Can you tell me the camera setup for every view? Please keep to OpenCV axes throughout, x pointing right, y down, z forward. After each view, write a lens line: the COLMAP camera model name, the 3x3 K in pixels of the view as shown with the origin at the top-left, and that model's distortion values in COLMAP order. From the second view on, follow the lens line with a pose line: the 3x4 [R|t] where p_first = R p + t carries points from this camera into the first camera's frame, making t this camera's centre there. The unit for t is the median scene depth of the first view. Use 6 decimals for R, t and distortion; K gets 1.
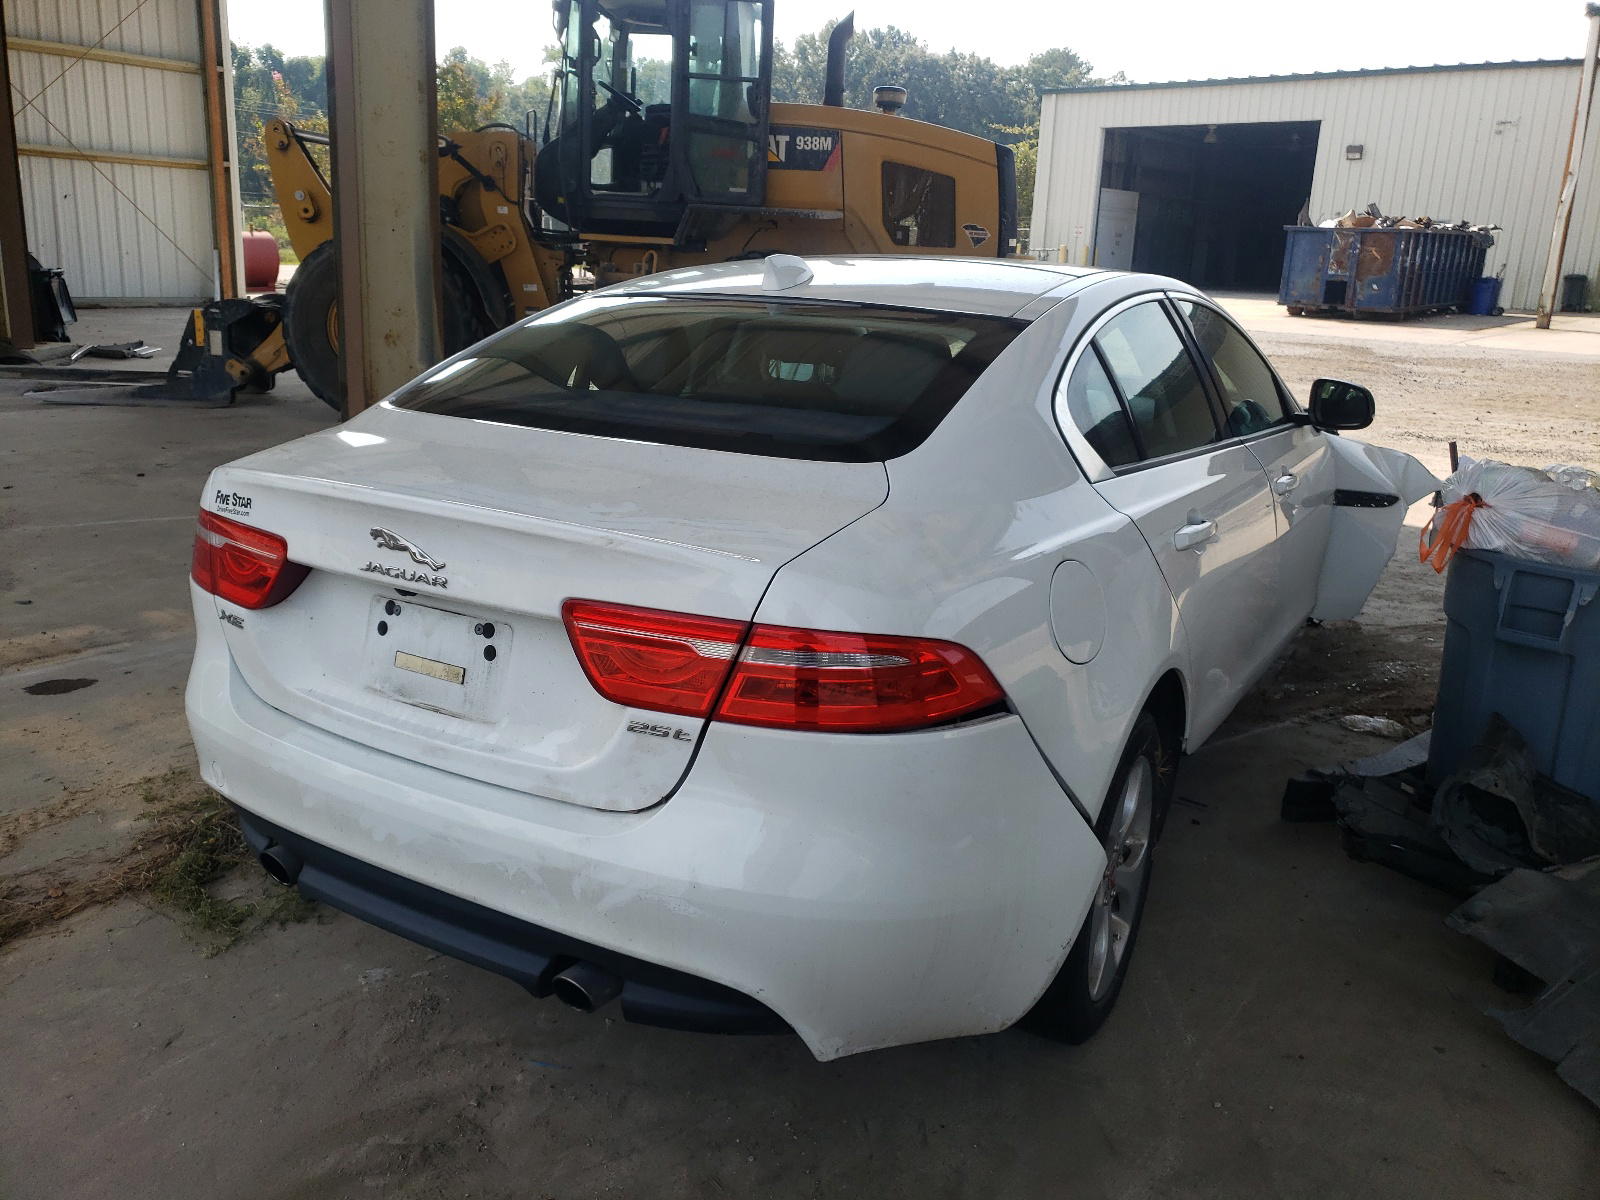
lens RADIAL K [[1338.1, 0, 799.1], [0, 1338.1, 603.3], [0, 0, 1]] dist [0.020398, 0.007008]
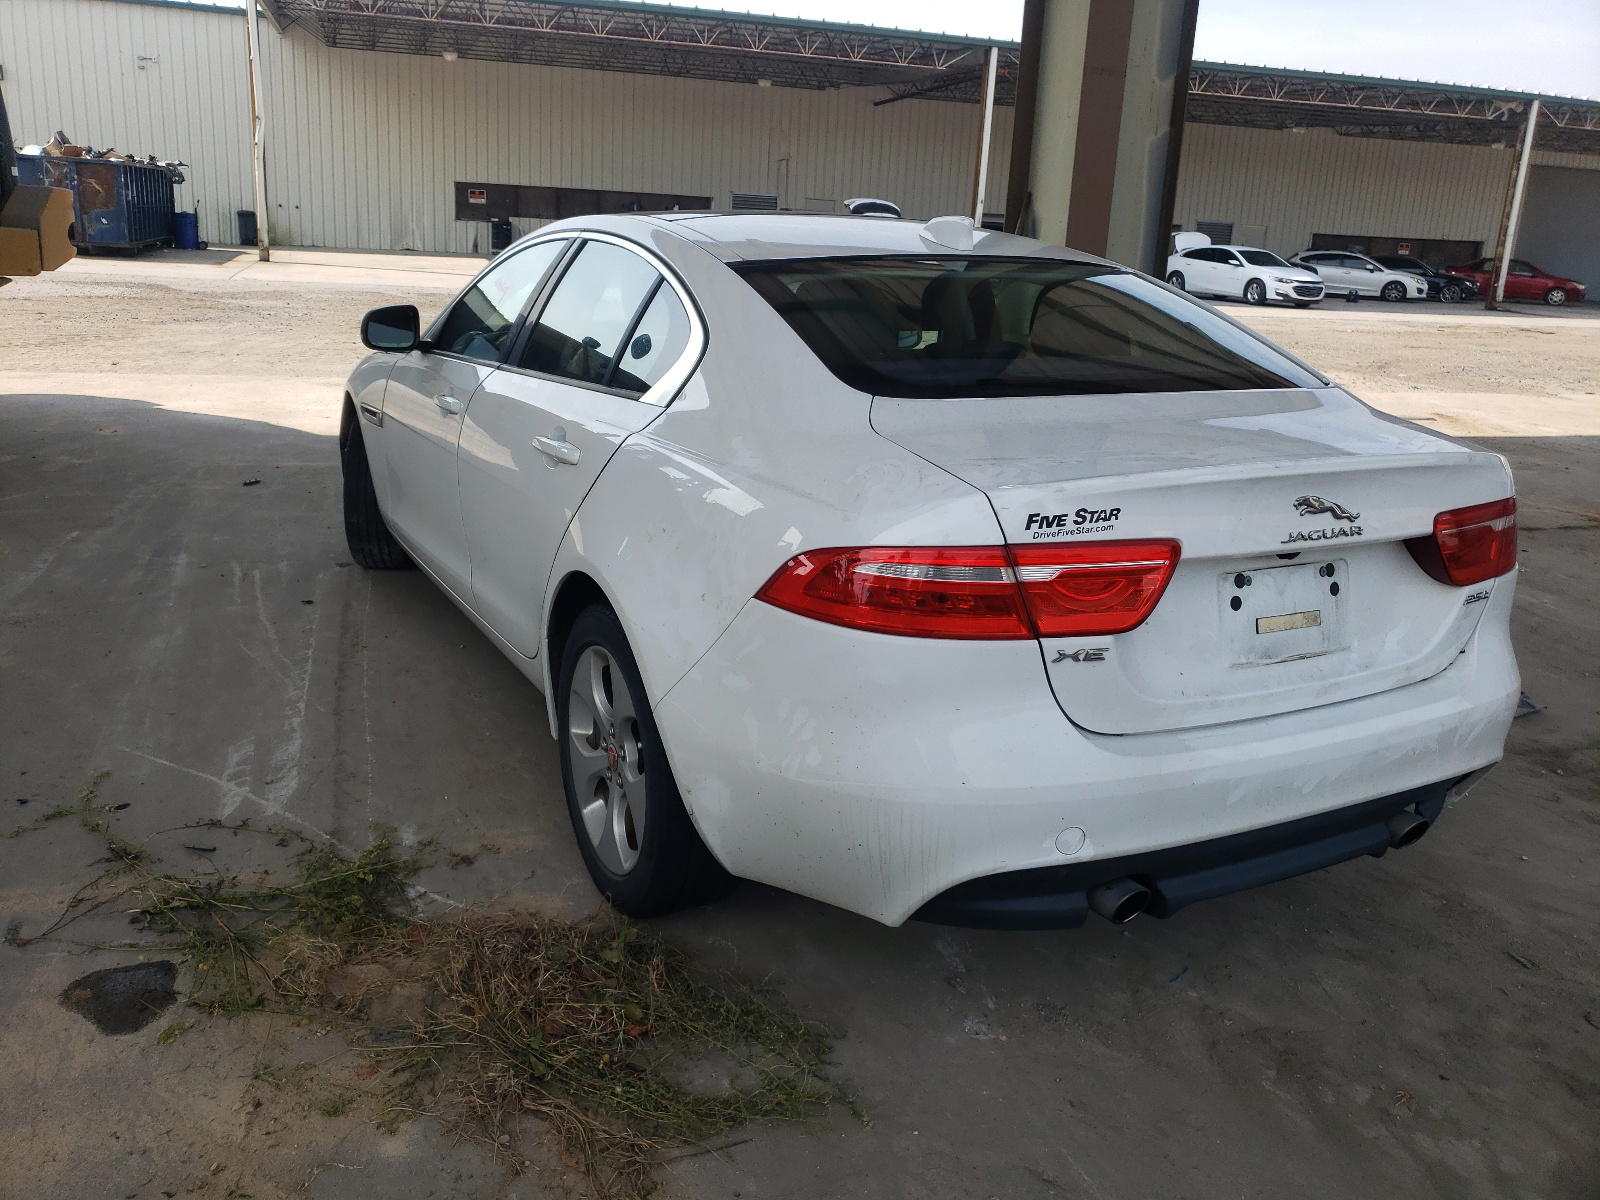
lens RADIAL K [[1338.1, 0, 717.2], [0, 1338.1, 616.1], [0, 0, 1]] dist [0.020398, 0.007008]
pose [[0.480880, -0.248166, 0.840933, -1.115940], [0.197303, 0.965137, 0.171994, -0.183939], [-0.854298, 0.083210, 0.513079, 0.679062]]
